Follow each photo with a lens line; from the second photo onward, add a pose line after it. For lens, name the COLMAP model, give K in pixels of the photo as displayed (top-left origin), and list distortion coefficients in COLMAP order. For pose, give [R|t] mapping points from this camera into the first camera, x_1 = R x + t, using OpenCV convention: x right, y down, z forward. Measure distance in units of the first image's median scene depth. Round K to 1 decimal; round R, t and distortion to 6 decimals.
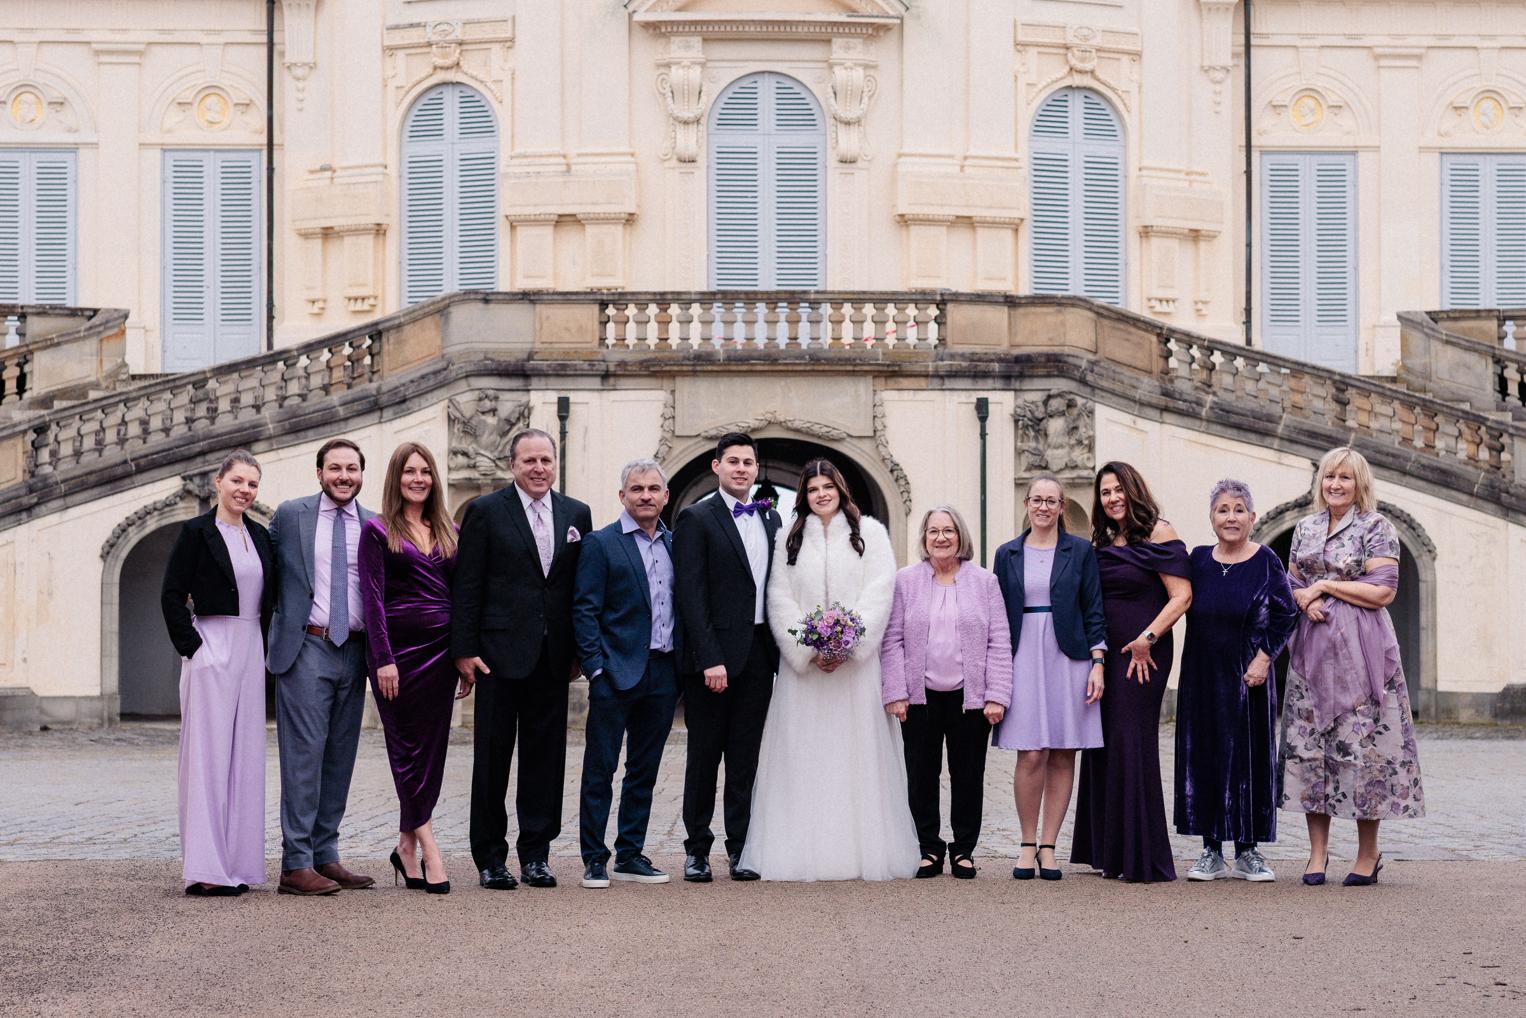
lens RADIAL K [[3021.4, 0, 899.8], [0, 3021.4, 507.5], [0, 0, 1]] dist [0.010402, 0.009080]
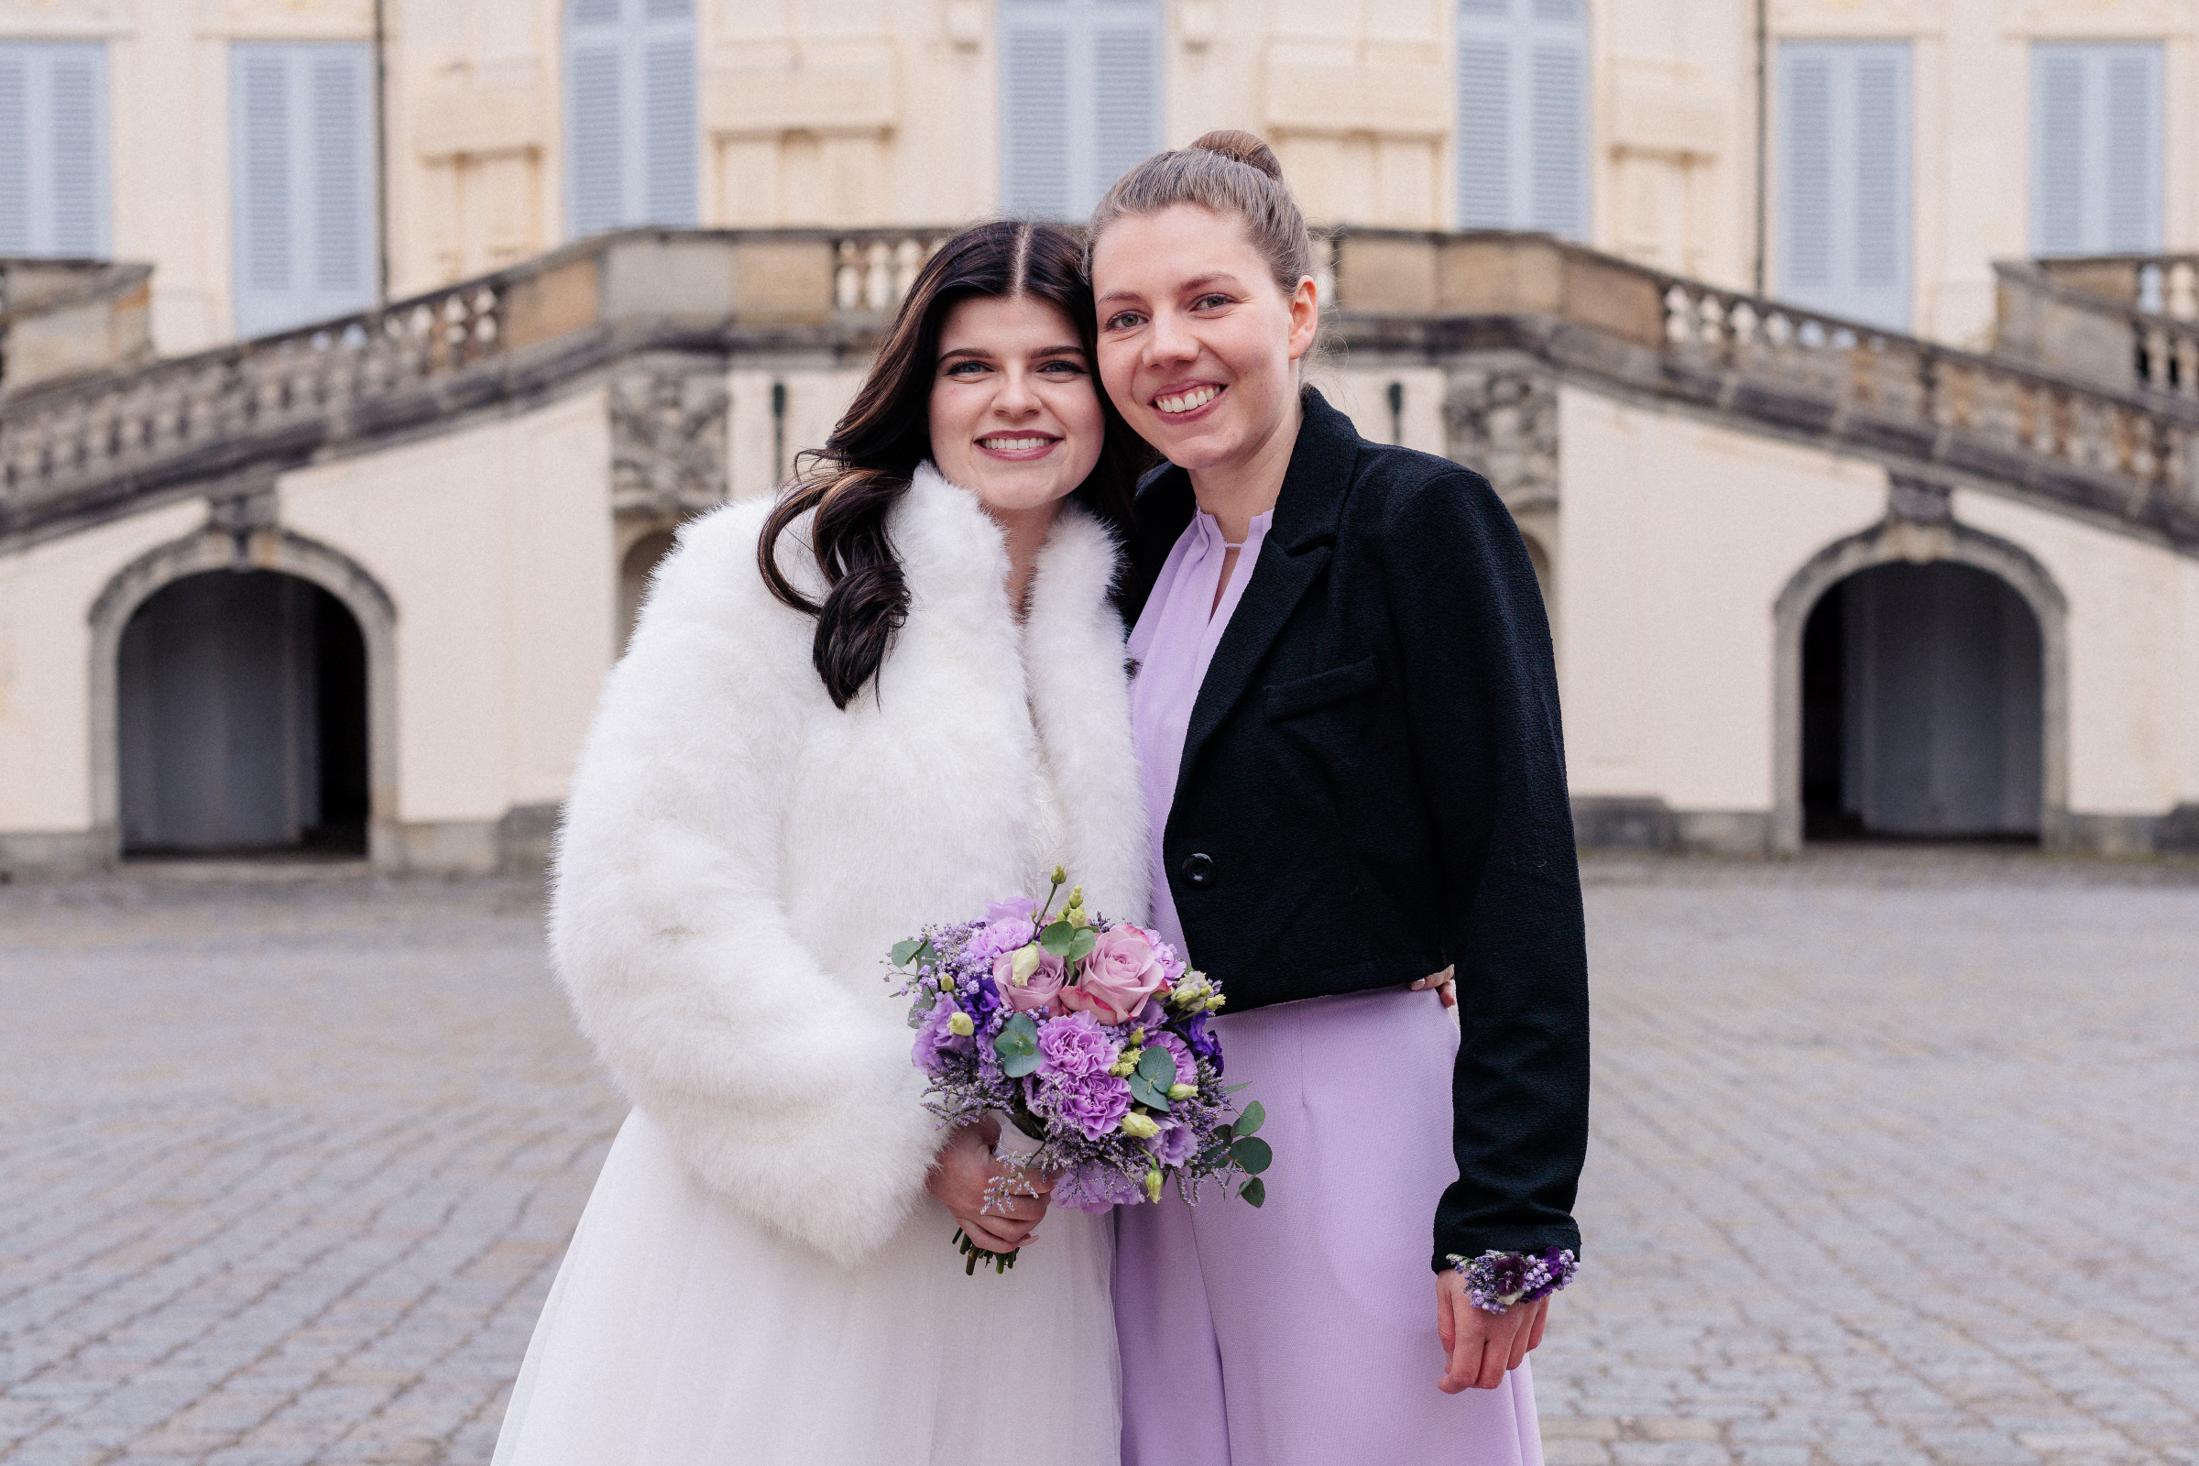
lens RADIAL K [[3625.5, 0, 1272.4], [0, 3625.5, 731.4], [0, 0, 1]] dist [-0.002954, 0.078985]
pose [[0.999986, -0.004759, 0.002387, -0.002845], [0.004632, 0.998721, 0.050348, 0.001413], [-0.002623, -0.050336, 0.998729, 0.181730]]
